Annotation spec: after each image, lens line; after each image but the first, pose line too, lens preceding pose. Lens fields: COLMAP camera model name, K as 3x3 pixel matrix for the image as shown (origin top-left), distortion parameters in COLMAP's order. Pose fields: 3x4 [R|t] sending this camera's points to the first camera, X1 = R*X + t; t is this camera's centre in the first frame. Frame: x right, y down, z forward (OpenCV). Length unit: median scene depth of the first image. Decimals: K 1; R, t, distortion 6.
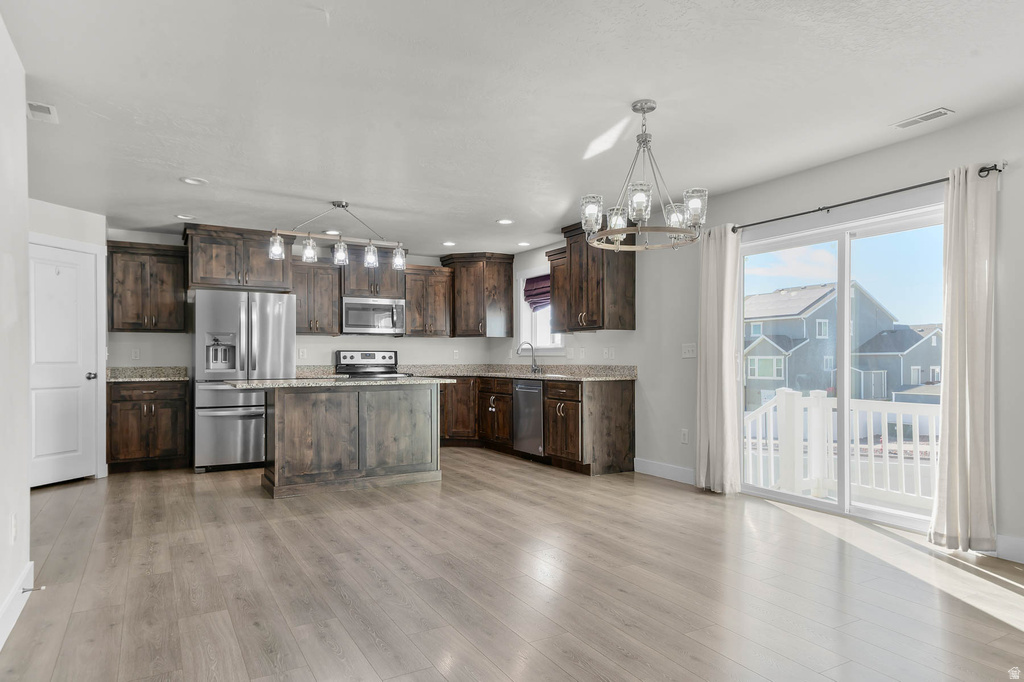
lens RADIAL K [[628.3, 0, 512.0], [0, 628.3, 341.0], [0, 0, 1]] dist [0.040412, 0.001140]
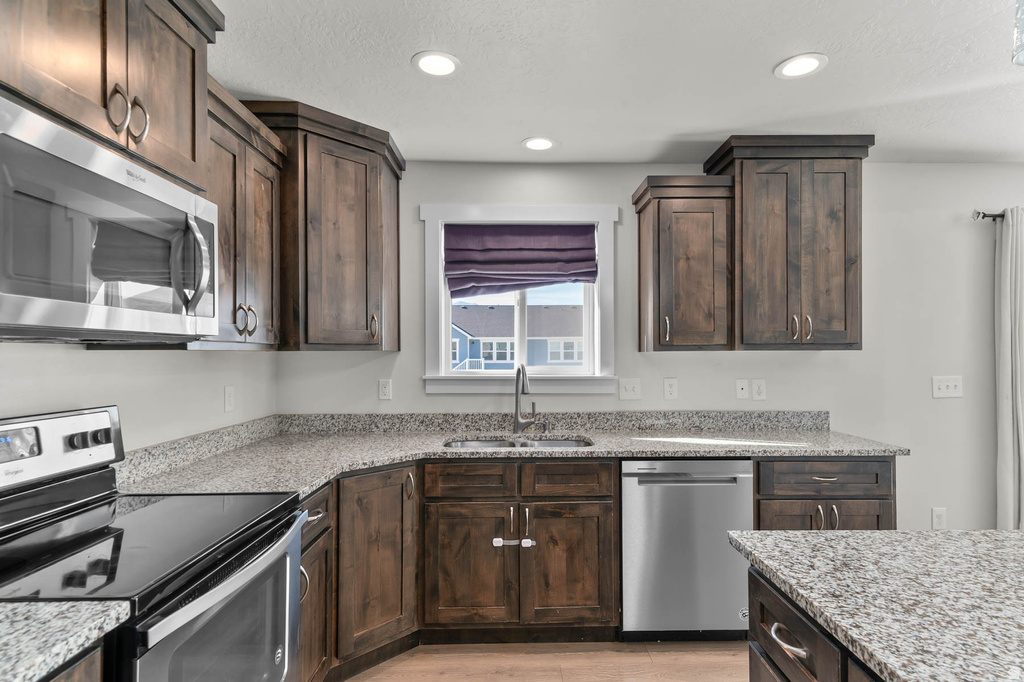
lens RADIAL K [[544.5, 0, 526.0], [0, 544.5, 347.4], [0, 0, 1]] dist [0.004940, 0.000486]
pose [[0.475164, 0.012068, 0.879814, -0.376521], [-0.022611, 0.999743, -0.001502, -0.012492], [-0.879607, -0.019180, 0.475315, 0.970010]]
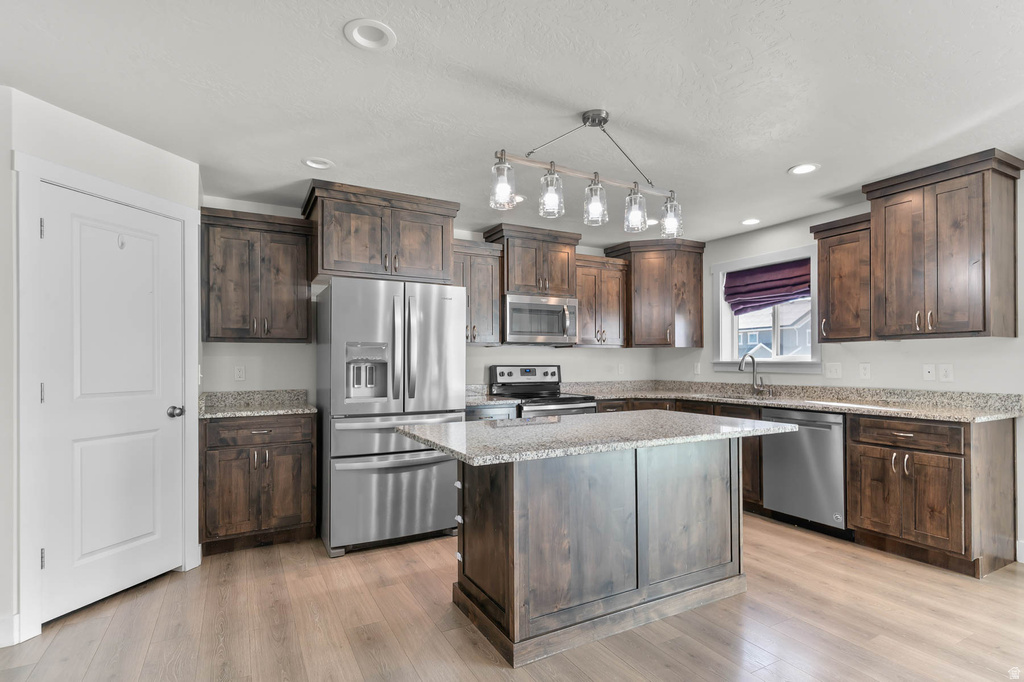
lens RADIAL K [[507.1, 0, 514.0], [0, 507.1, 345.4], [0, 0, 1]] dist [0.014824, -0.000186]
pose [[0.999826, -0.001926, -0.018563, -0.291762], [0.001827, 0.999984, -0.005316, -0.007214], [0.018573, 0.005281, 0.999814, 0.465804]]
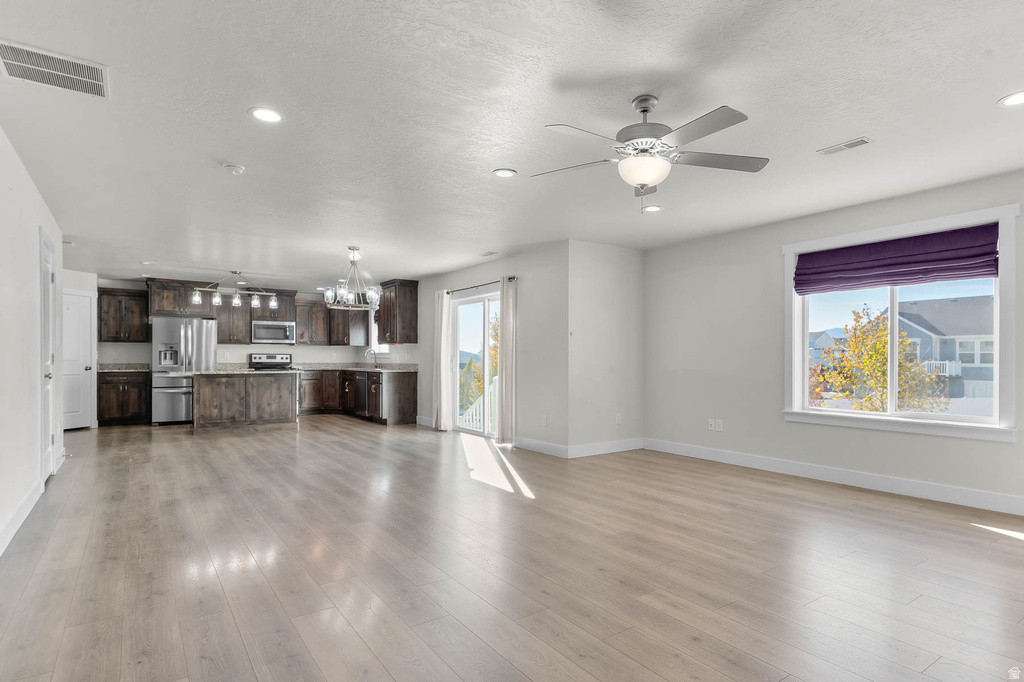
lens RADIAL K [[544.5, 0, 526.0], [0, 544.5, 347.4], [0, 0, 1]] dist [0.004940, 0.000486]
pose [[0.994644, 0.006834, 0.103133, 0.332630], [-0.007501, 0.999953, 0.006089, -0.017544], [-0.103087, -0.006830, 0.994649, -0.534593]]
